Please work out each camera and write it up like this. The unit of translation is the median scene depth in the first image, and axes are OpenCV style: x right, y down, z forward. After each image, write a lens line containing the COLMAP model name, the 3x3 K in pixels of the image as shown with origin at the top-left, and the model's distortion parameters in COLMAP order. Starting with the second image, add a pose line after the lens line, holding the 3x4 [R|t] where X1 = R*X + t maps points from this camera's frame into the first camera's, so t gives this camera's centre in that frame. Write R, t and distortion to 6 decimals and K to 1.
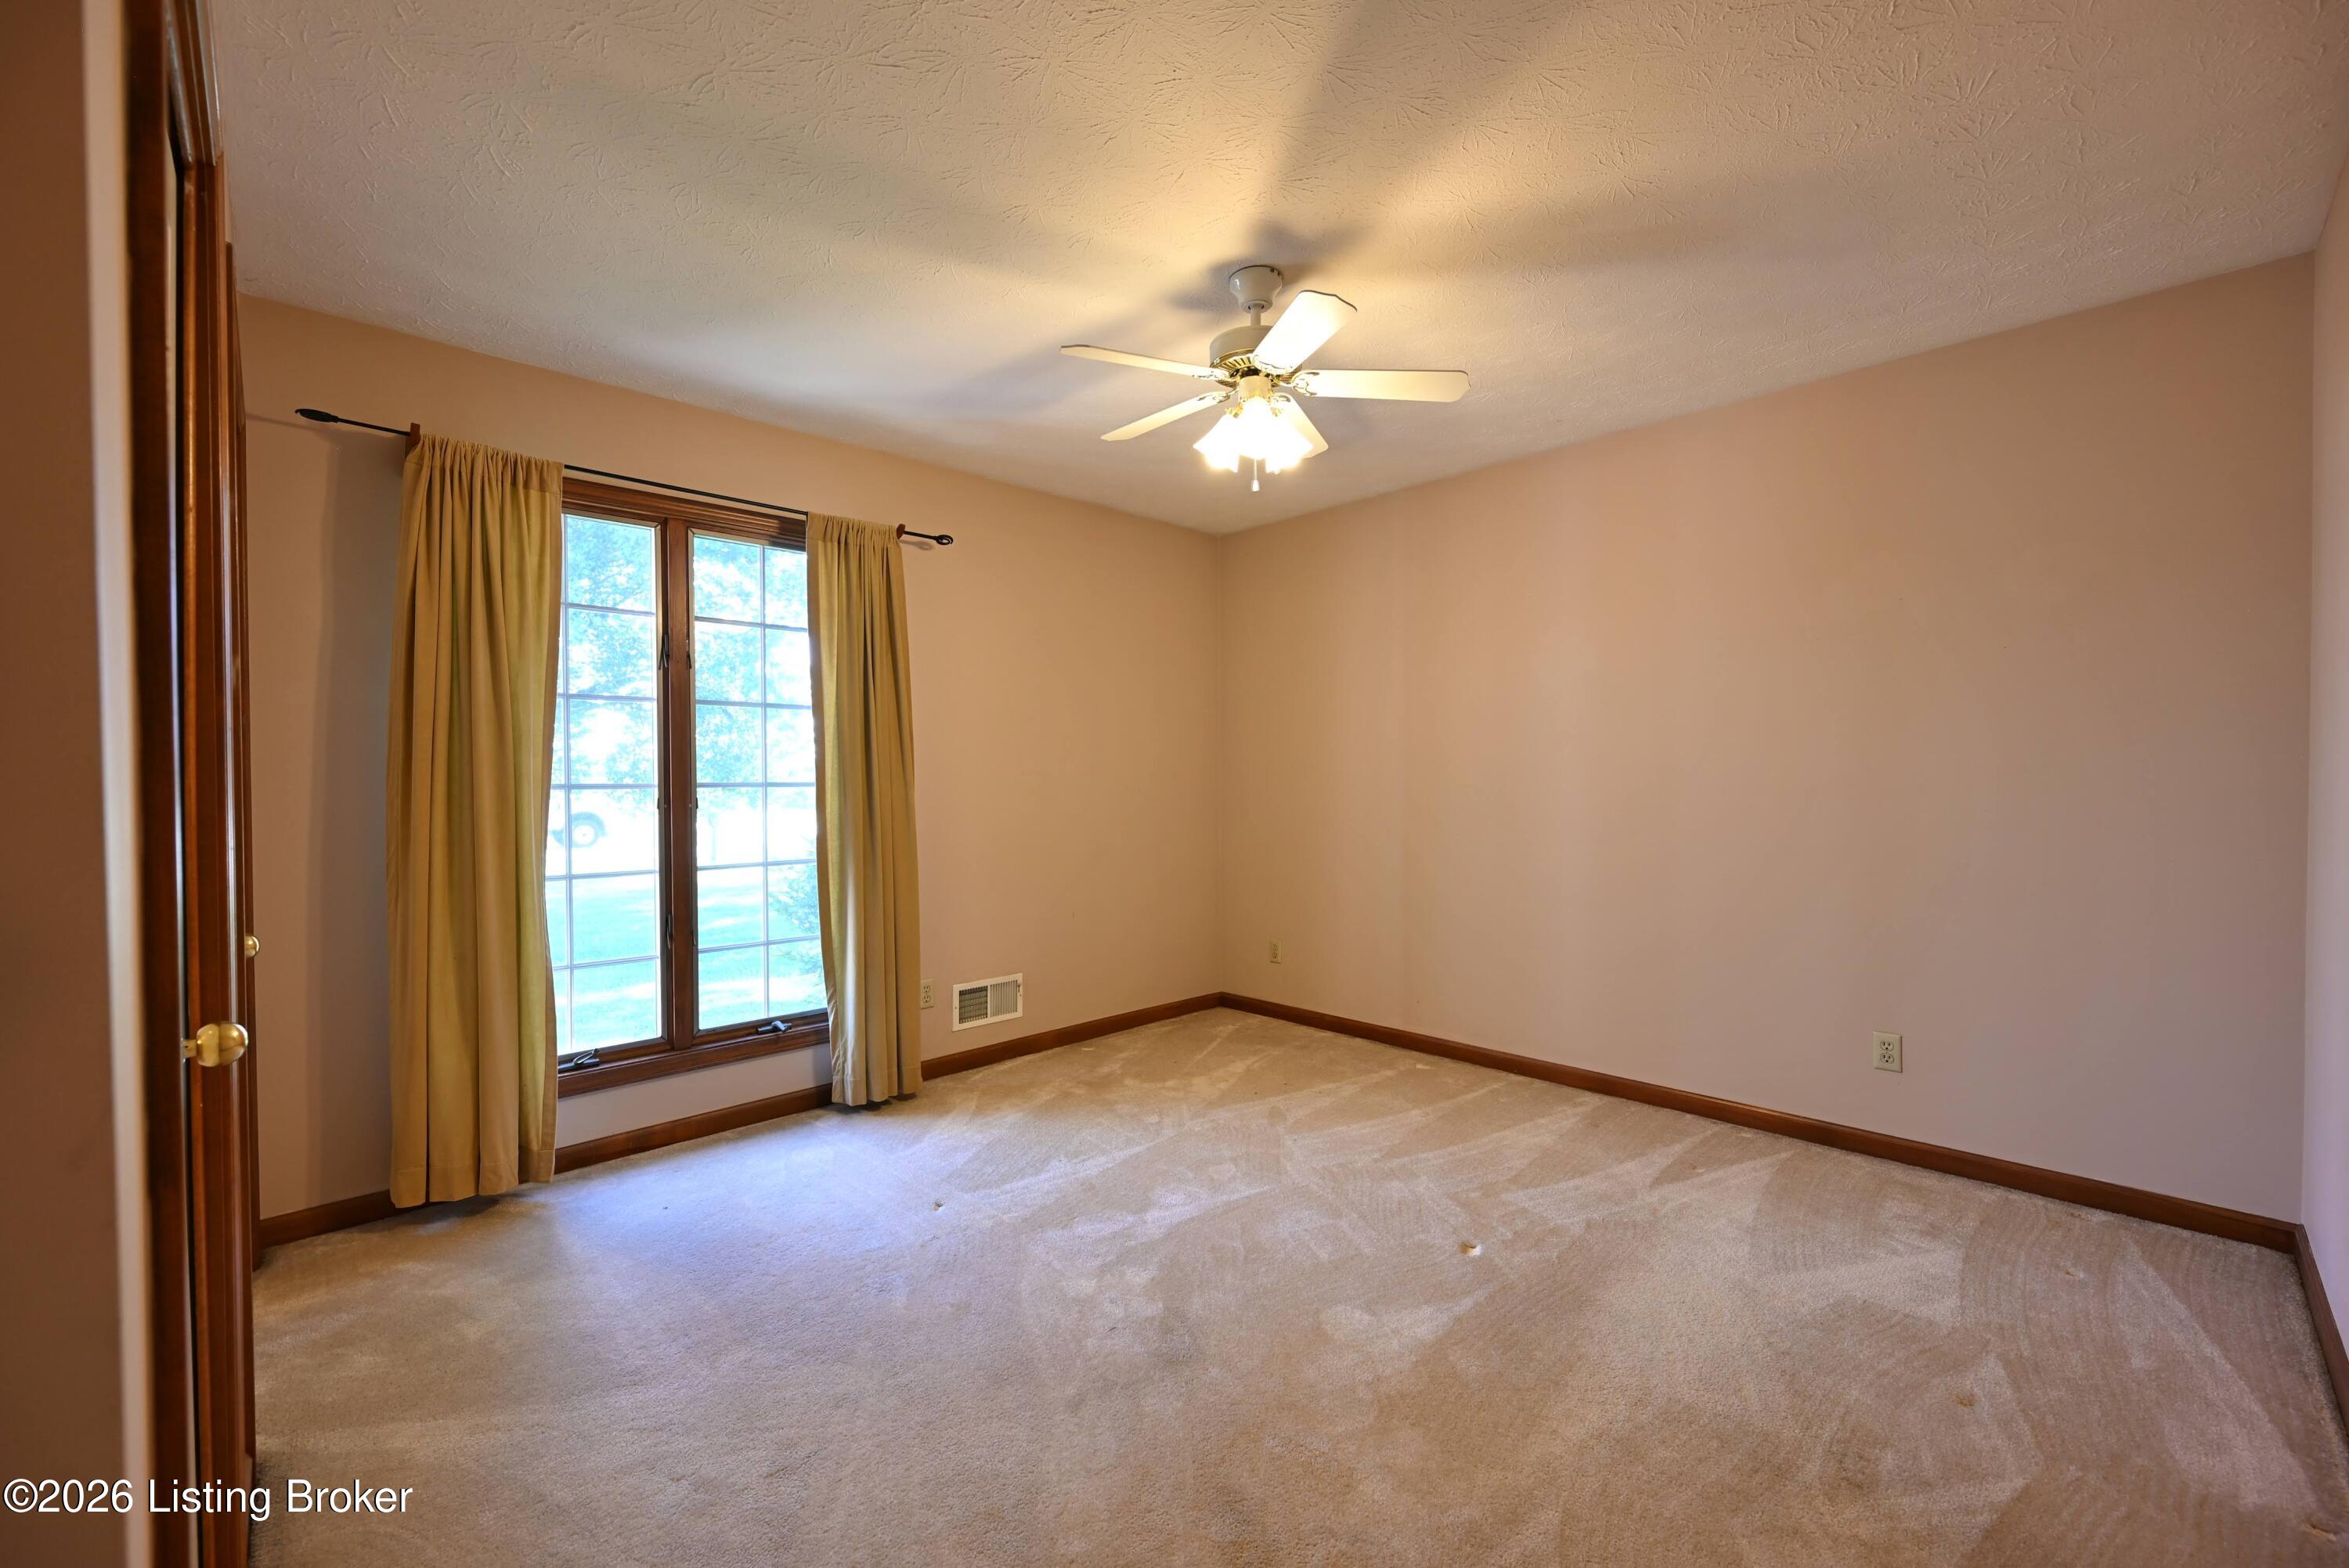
lens RADIAL K [[948.9, 0, 1177.6], [0, 948.9, 785.0], [0, 0, 1]] dist [0.014061, 0.000140]
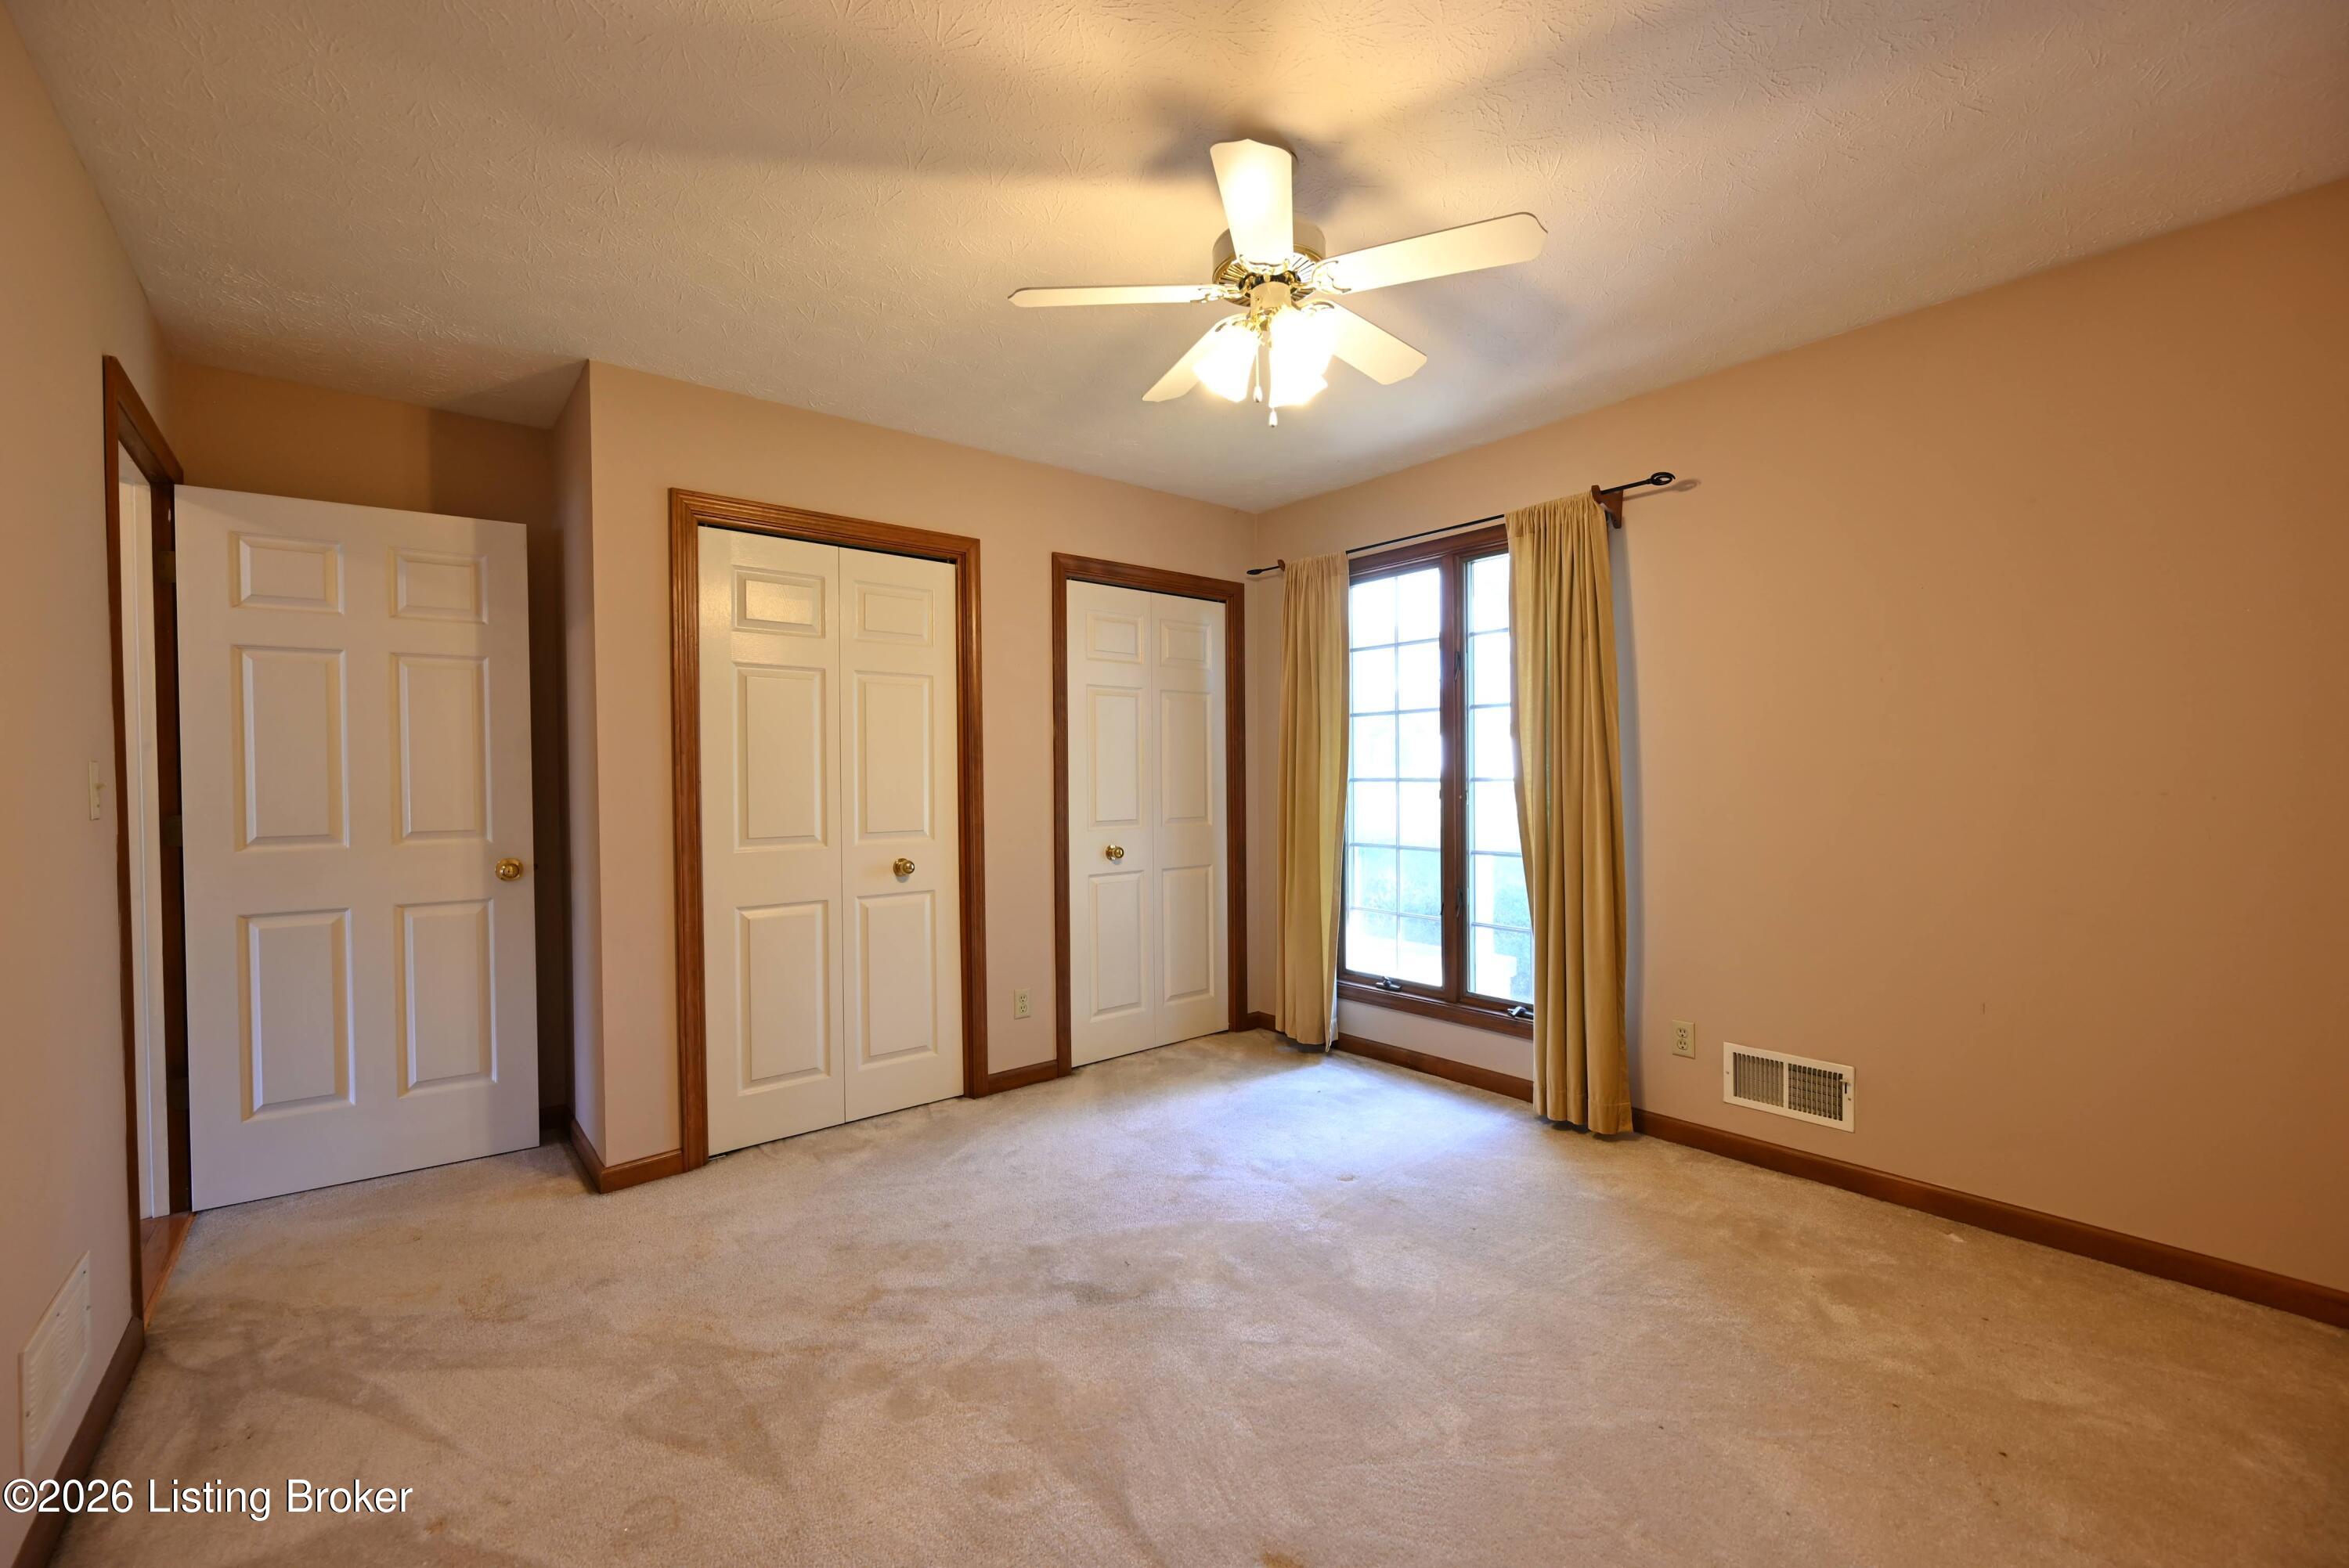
lens RADIAL K [[948.9, 0, 1171.9], [0, 948.9, 783.6], [0, 0, 1]] dist [0.014061, 0.000140]
pose [[-0.063641, 0.012351, -0.997896, 0.666419], [-0.004489, 0.999910, 0.012662, -0.007982], [0.997963, 0.005285, -0.063580, 0.713943]]
